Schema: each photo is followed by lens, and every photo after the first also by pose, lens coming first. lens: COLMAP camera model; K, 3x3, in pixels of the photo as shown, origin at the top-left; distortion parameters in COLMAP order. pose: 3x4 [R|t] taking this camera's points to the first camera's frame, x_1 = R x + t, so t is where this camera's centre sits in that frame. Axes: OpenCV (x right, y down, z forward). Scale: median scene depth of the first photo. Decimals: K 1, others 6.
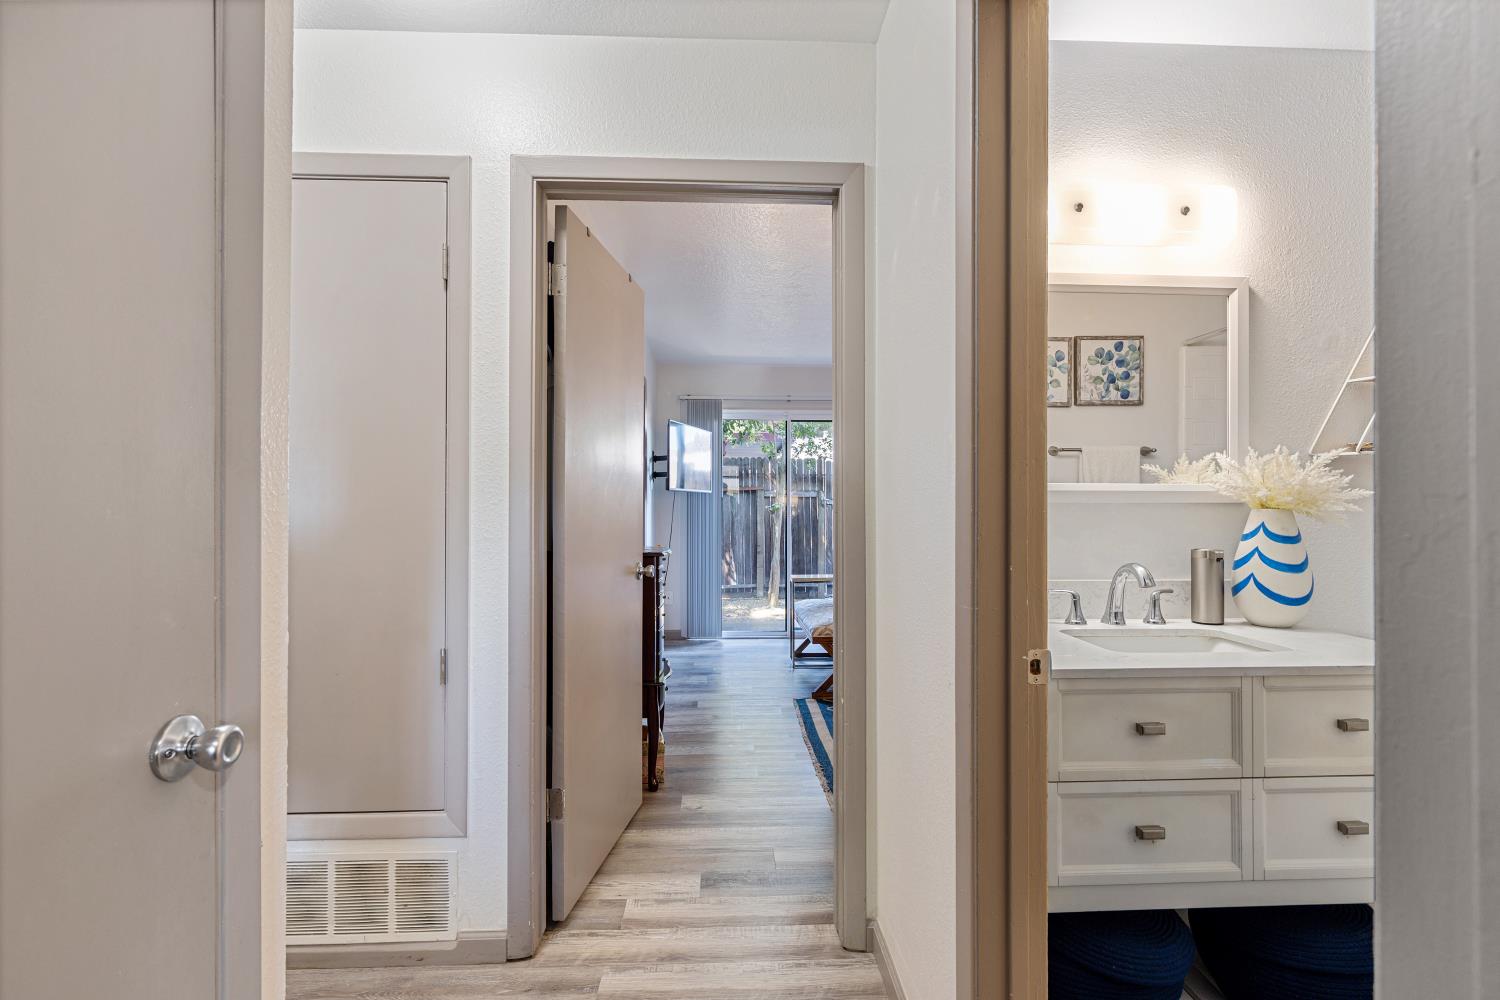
lens RADIAL K [[707.5, 0, 756.6], [0, 707.5, 501.4], [0, 0, 1]] dist [0.000069, -0.000477]
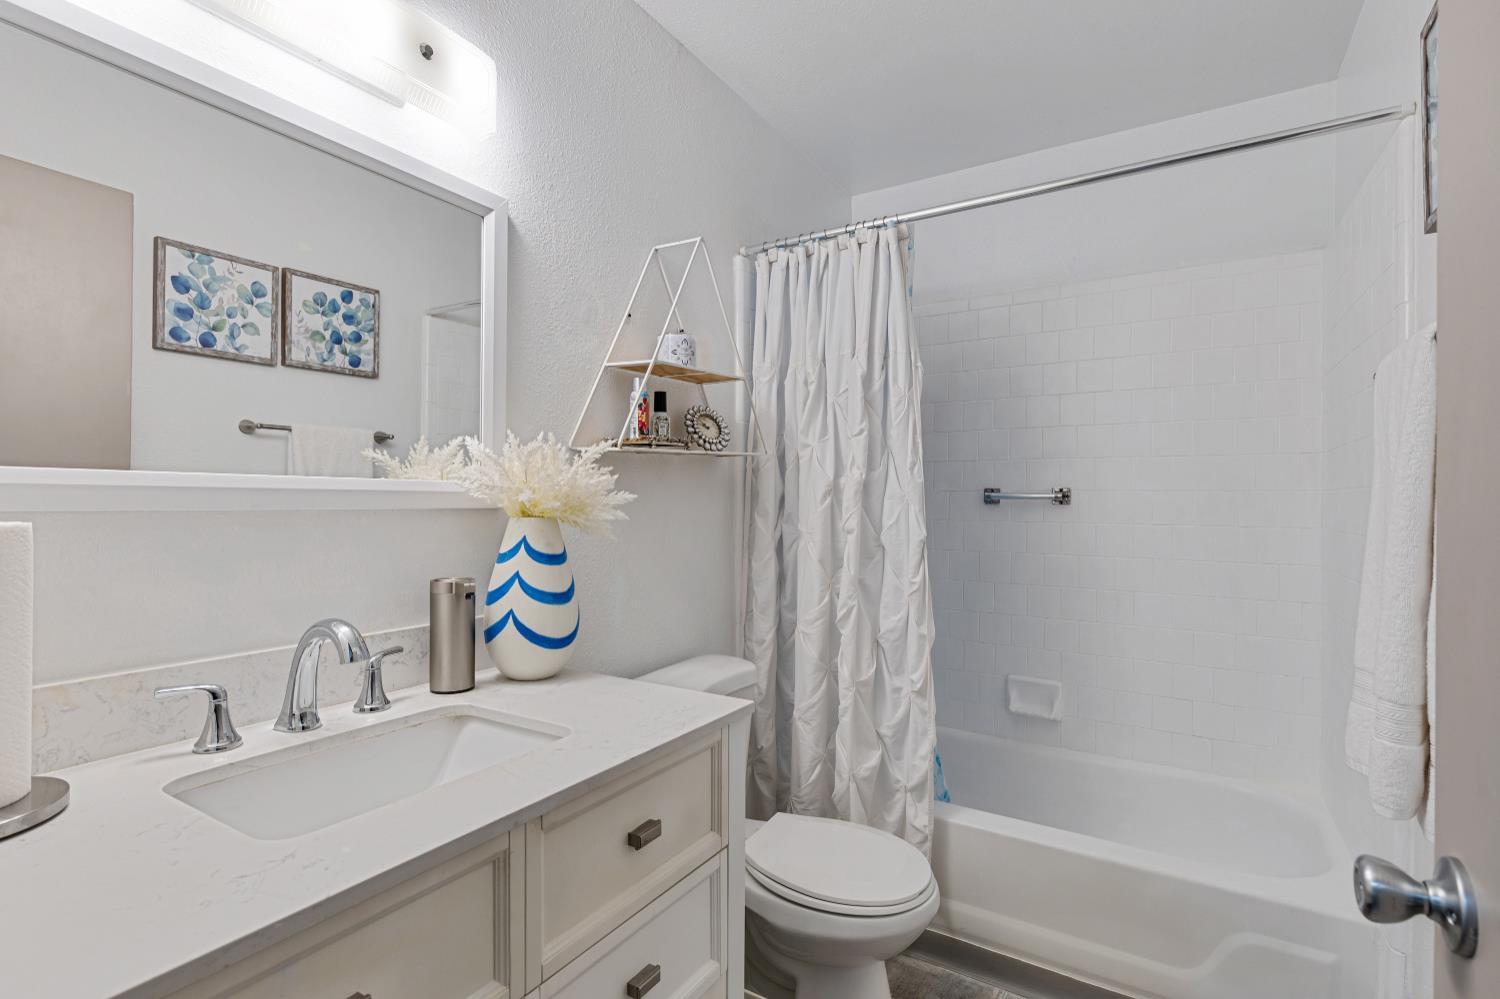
lens RADIAL K [[704.6, 0, 750.0], [0, 704.6, 499.5], [0, 0, 1]] dist [-0.009646, -0.000557]
pose [[0.564620, 0.005037, 0.825336, 0.231860], [-0.008537, 0.999964, -0.000263, -0.008871], [-0.825307, -0.006897, 0.564642, 0.370089]]
